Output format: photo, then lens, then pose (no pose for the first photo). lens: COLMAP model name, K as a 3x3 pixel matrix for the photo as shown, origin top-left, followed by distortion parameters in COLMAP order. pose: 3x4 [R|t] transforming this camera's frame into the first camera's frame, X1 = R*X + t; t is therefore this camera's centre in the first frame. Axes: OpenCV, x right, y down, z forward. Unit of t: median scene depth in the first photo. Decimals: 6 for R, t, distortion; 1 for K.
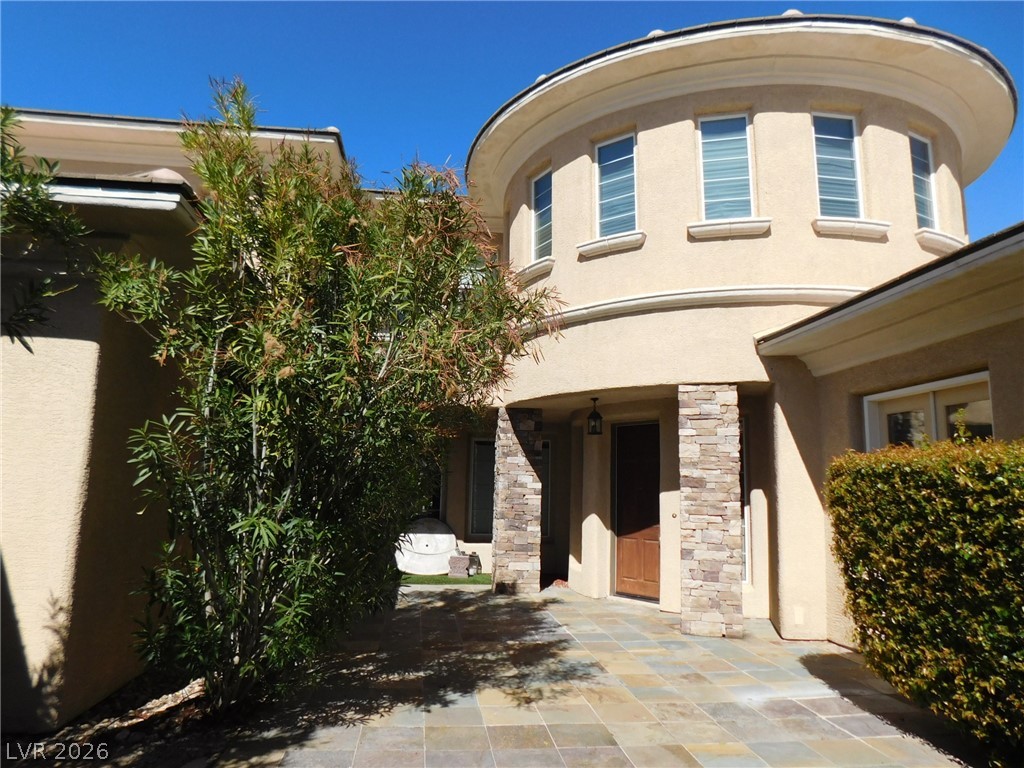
lens RADIAL K [[687.4, 0, 512.0], [0, 687.4, 384.0], [0, 0, 1]] dist [-0.077731, 0.082514]
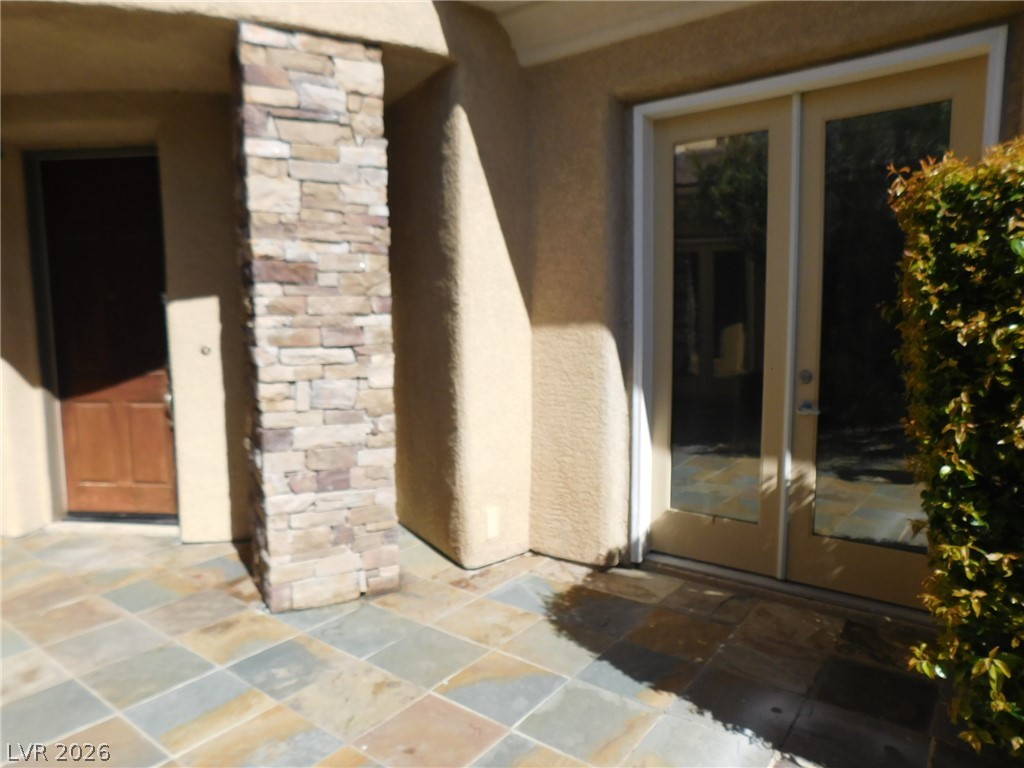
lens RADIAL K [[664.4, 0, 512.0], [0, 664.4, 384.0], [0, 0, 1]] dist [-0.047512, 0.035461]
pose [[0.695180, -0.103797, 0.711302, 0.066492], [-0.086716, 0.970184, 0.226325, 0.107912], [-0.713586, -0.219018, 0.665452, 0.620710]]
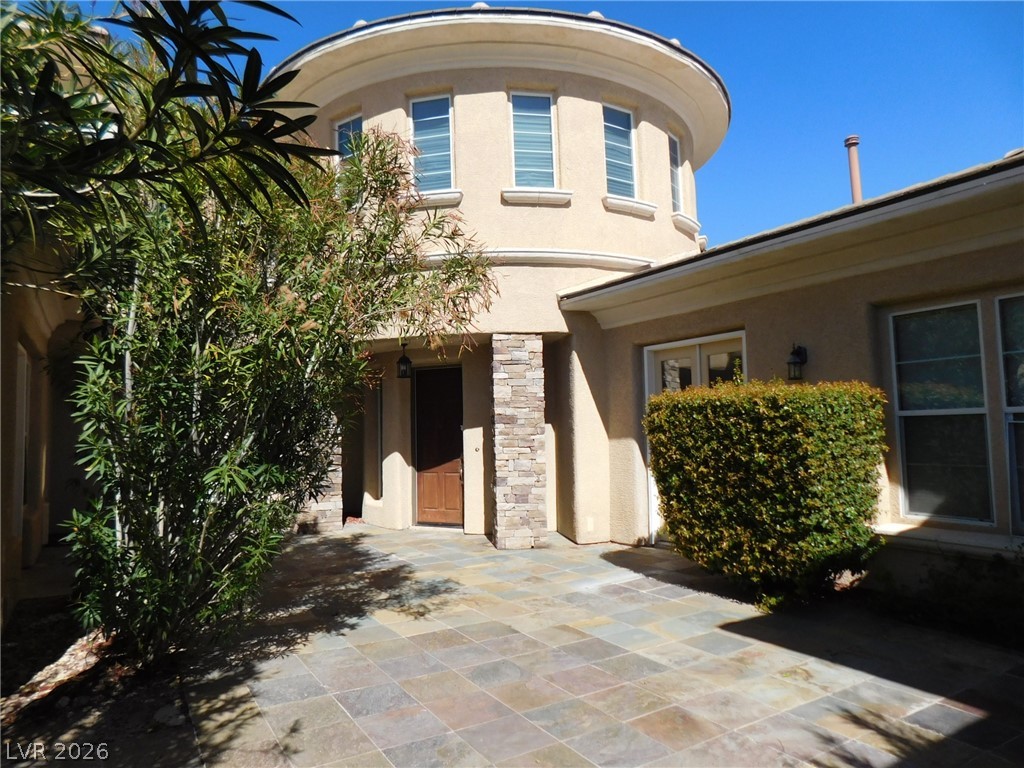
lens RADIAL K [[687.4, 0, 512.0], [0, 687.4, 384.0], [0, 0, 1]] dist [-0.077731, 0.082514]
pose [[0.909132, -0.012146, 0.416332, -0.206499], [-0.023590, 0.996469, 0.080584, -0.008249], [-0.415840, -0.083082, 0.905635, -0.043427]]
